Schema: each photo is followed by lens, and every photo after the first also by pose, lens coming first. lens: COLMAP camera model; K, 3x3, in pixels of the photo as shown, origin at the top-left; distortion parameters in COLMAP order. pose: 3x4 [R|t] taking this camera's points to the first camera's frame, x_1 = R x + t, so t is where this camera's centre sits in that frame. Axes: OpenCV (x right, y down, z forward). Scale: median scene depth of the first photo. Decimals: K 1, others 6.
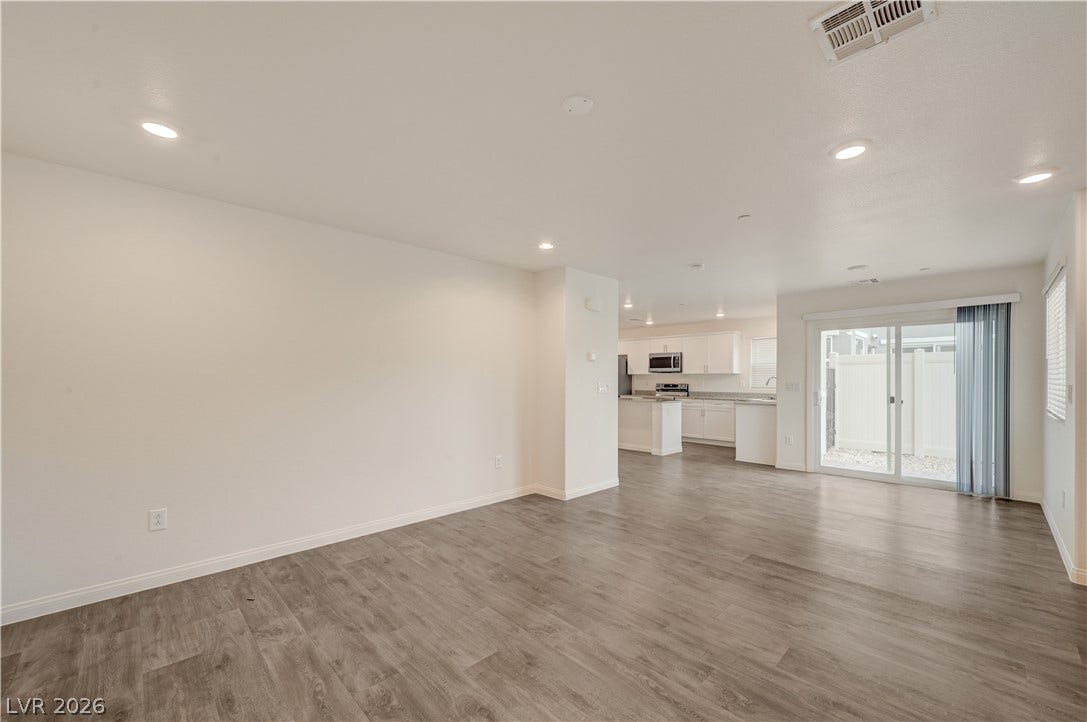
lens RADIAL K [[430.7, 0, 544.6], [0, 430.7, 367.0], [0, 0, 1]] dist [-0.000785, 0.000145]
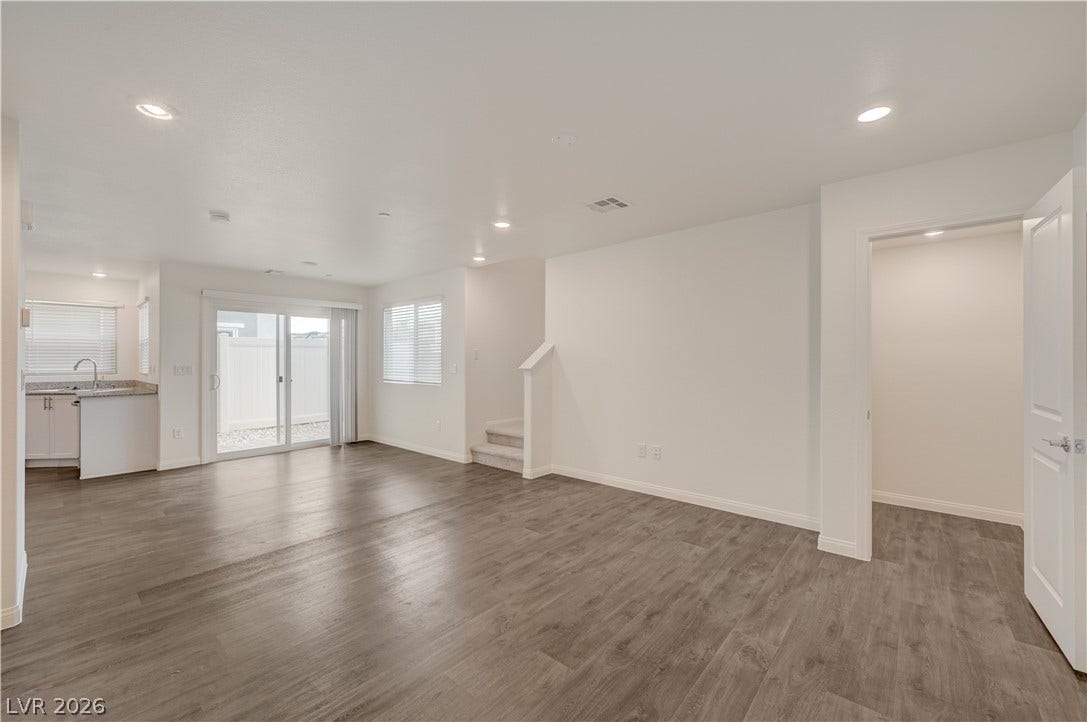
lens RADIAL K [[430.7, 0, 552.1], [0, 430.7, 358.3], [0, 0, 1]] dist [-0.000785, 0.000145]
pose [[-0.090825, 0.005428, 0.995852, -1.150421], [-0.025071, 0.999656, -0.007736, 0.035233], [-0.995551, -0.025670, -0.090657, 1.179314]]
